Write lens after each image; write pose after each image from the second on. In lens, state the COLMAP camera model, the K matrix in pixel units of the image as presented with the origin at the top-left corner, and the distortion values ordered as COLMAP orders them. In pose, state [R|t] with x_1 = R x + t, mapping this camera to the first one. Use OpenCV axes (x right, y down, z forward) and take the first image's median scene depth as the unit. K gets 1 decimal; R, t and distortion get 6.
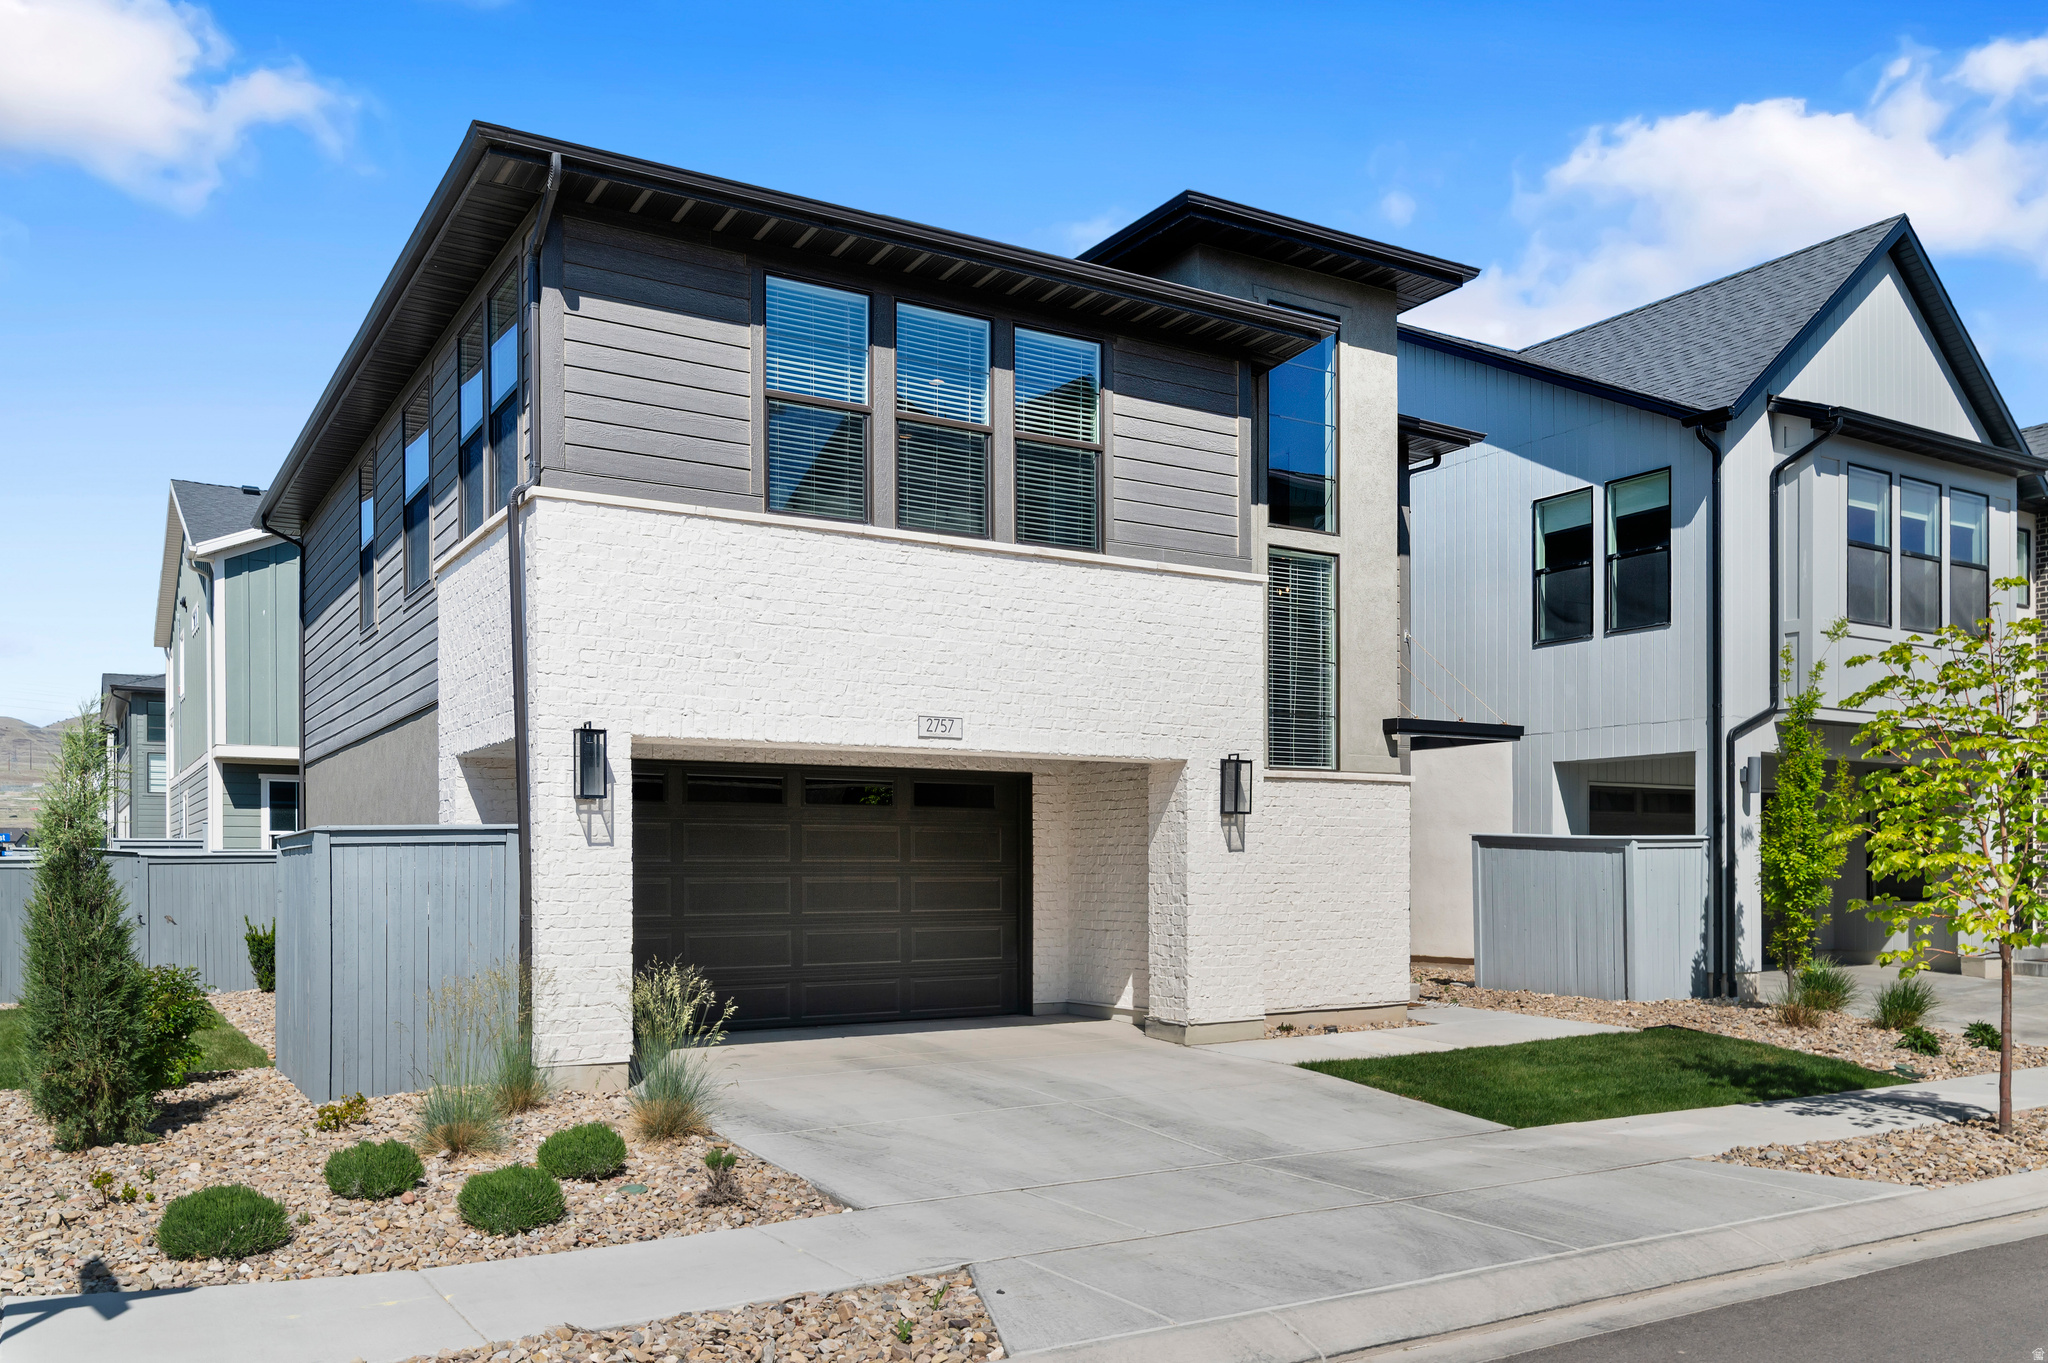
lens RADIAL K [[1567.0, 0, 1020.8], [0, 1567.0, 684.0], [0, 0, 1]] dist [-0.001538, -0.007149]
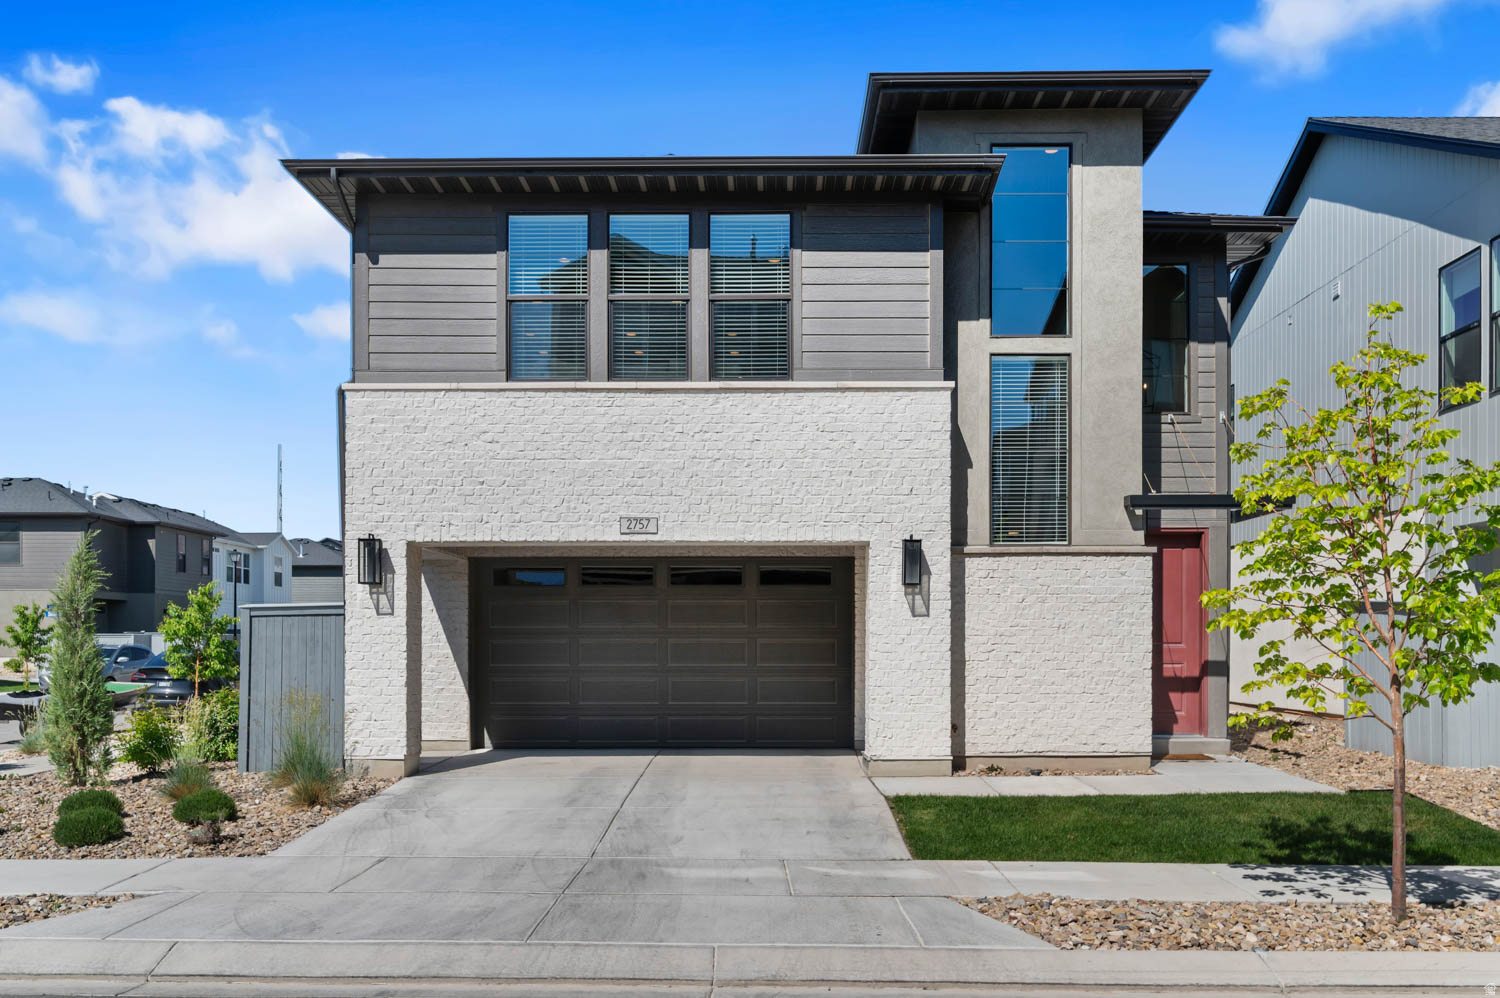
lens RADIAL K [[1197.5, 0, 750.4], [0, 1197.5, 497.2], [0, 0, 1]] dist [0.003817, -0.007891]
pose [[0.847985, -0.060785, -0.526523, 0.533900], [0.060371, 0.998014, -0.017986, 0.025974], [0.526571, -0.016535, 0.849970, 0.167684]]
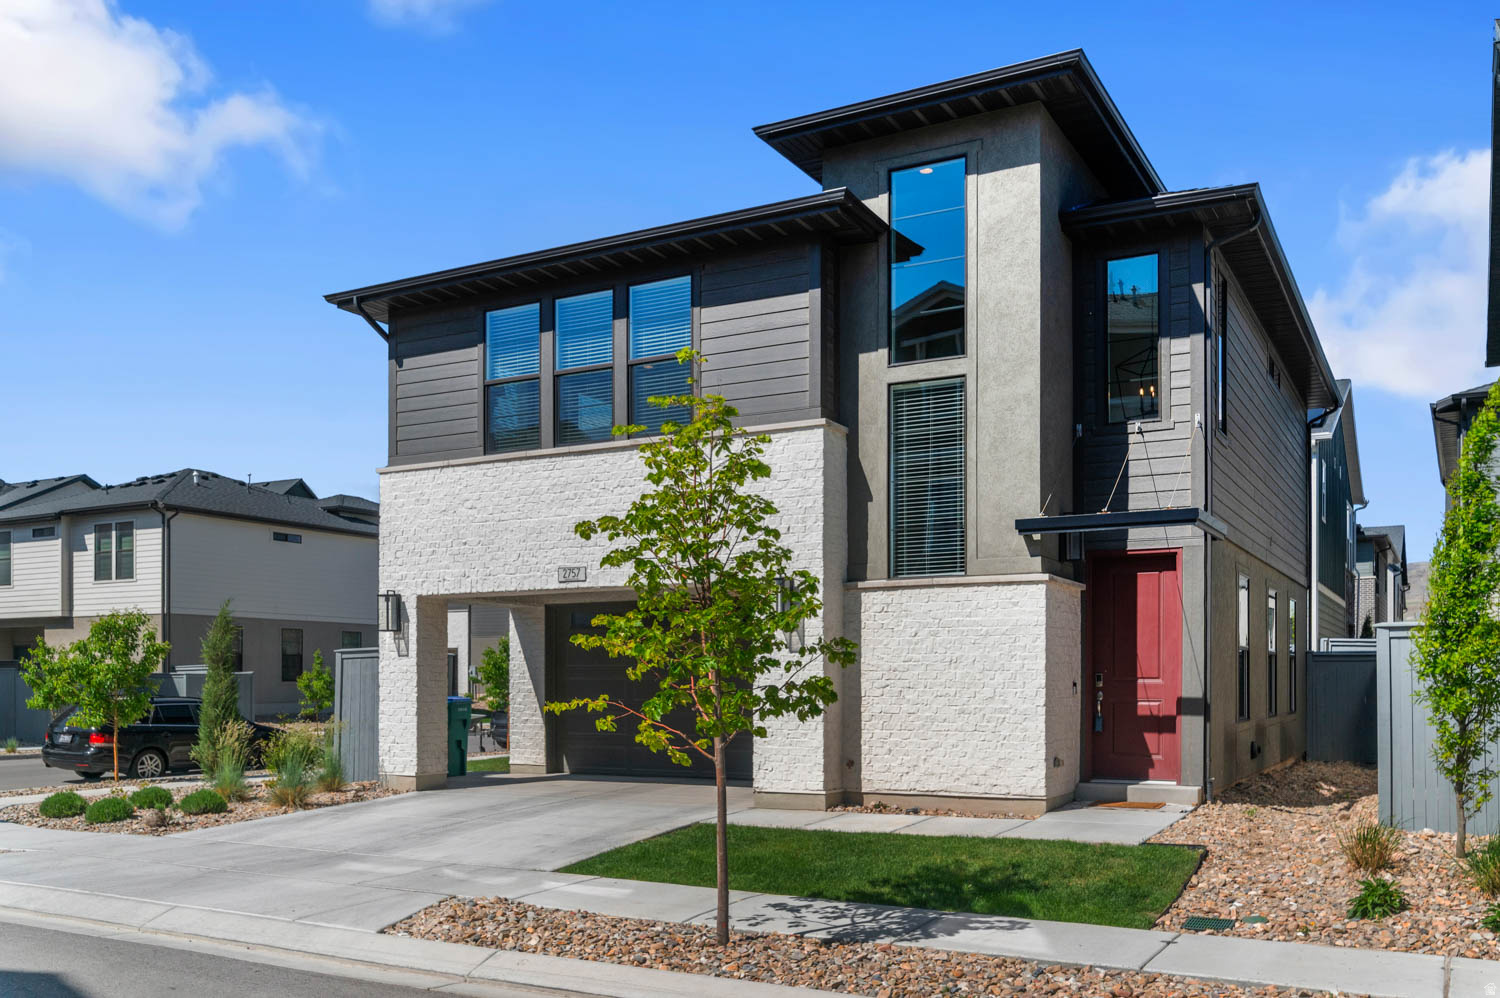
lens RADIAL K [[1270.6, 0, 746.3], [0, 1270.6, 513.7], [0, 0, 1]] dist [-0.003916, 0.011018]
pose [[0.498193, -0.111180, -0.859908, 1.016764], [0.103417, 0.992285, -0.068380, 0.066103], [0.860876, -0.054863, 0.505848, 0.496031]]
